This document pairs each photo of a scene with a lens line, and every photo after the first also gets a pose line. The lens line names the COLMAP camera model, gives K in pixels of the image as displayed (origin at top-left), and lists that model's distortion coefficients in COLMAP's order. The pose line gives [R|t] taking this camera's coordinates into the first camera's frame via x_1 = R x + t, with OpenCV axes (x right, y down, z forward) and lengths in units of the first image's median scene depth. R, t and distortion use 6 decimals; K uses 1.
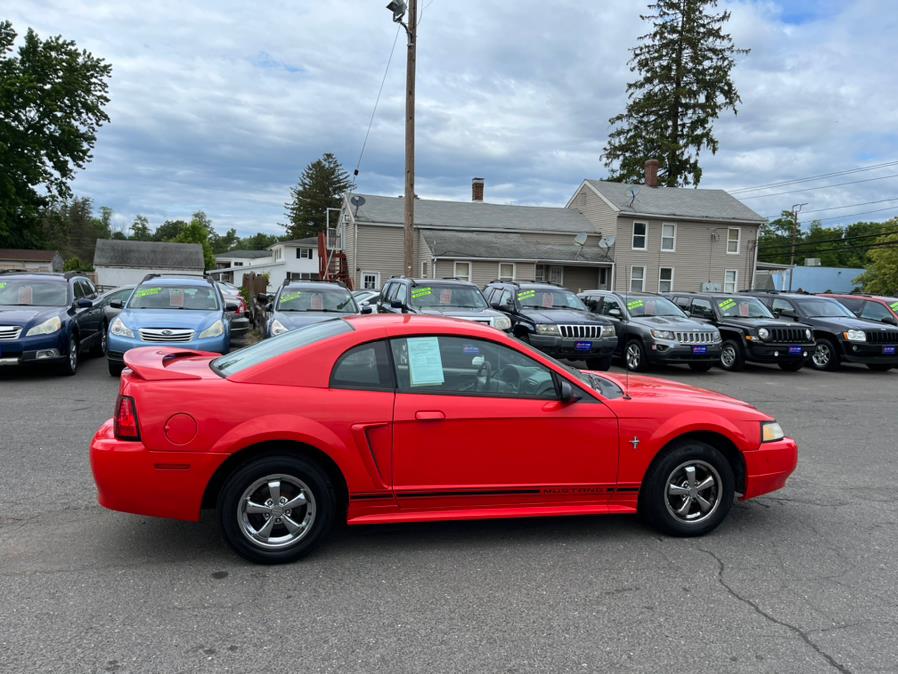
lens RADIAL K [[714.2, 0, 449.2], [0, 714.2, 337.0], [0, 0, 1]] dist [0.059345, -0.079111]
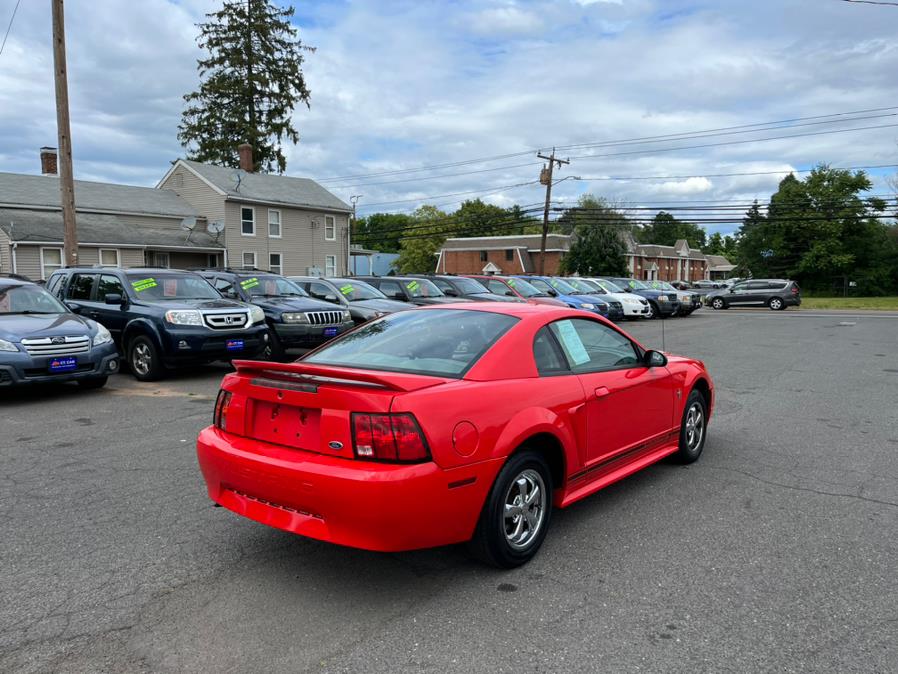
lens RADIAL K [[714.2, 0, 450.1], [0, 714.2, 344.0], [0, 0, 1]] dist [0.059345, -0.079111]
pose [[0.770579, -0.088651, 0.631149, -0.158004], [0.070420, 0.996059, 0.053929, -0.006313], [-0.633442, 0.002889, 0.773785, 0.056104]]
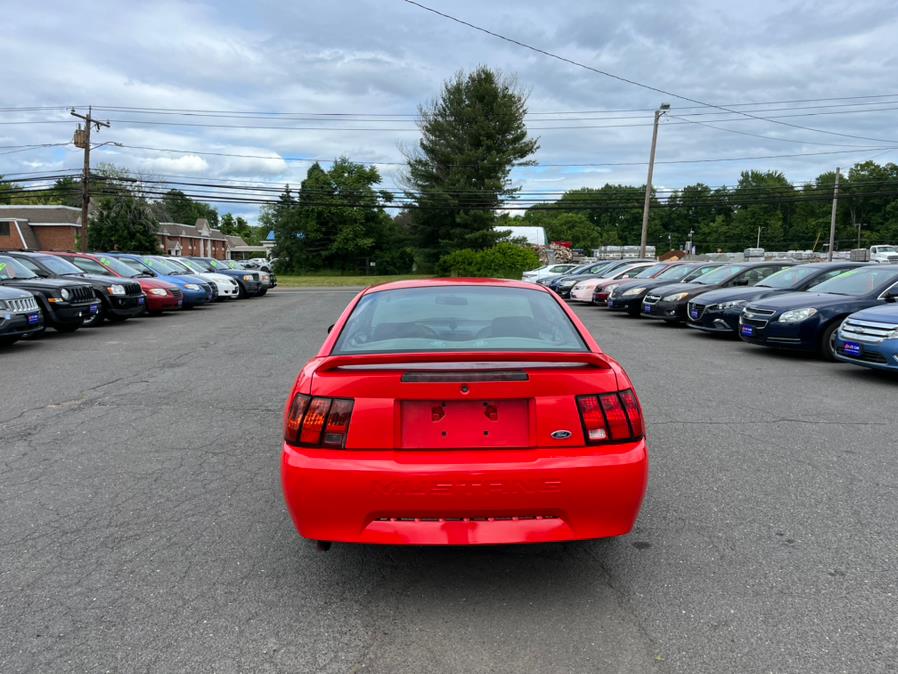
lens RADIAL K [[714.2, 0, 451.2], [0, 714.2, 336.4], [0, 0, 1]] dist [0.059345, -0.079111]
pose [[0.161603, -0.134924, 0.977589, -0.217075], [0.074823, 0.989433, 0.124190, -0.015654], [-0.984015, 0.053077, 0.169990, 0.182310]]
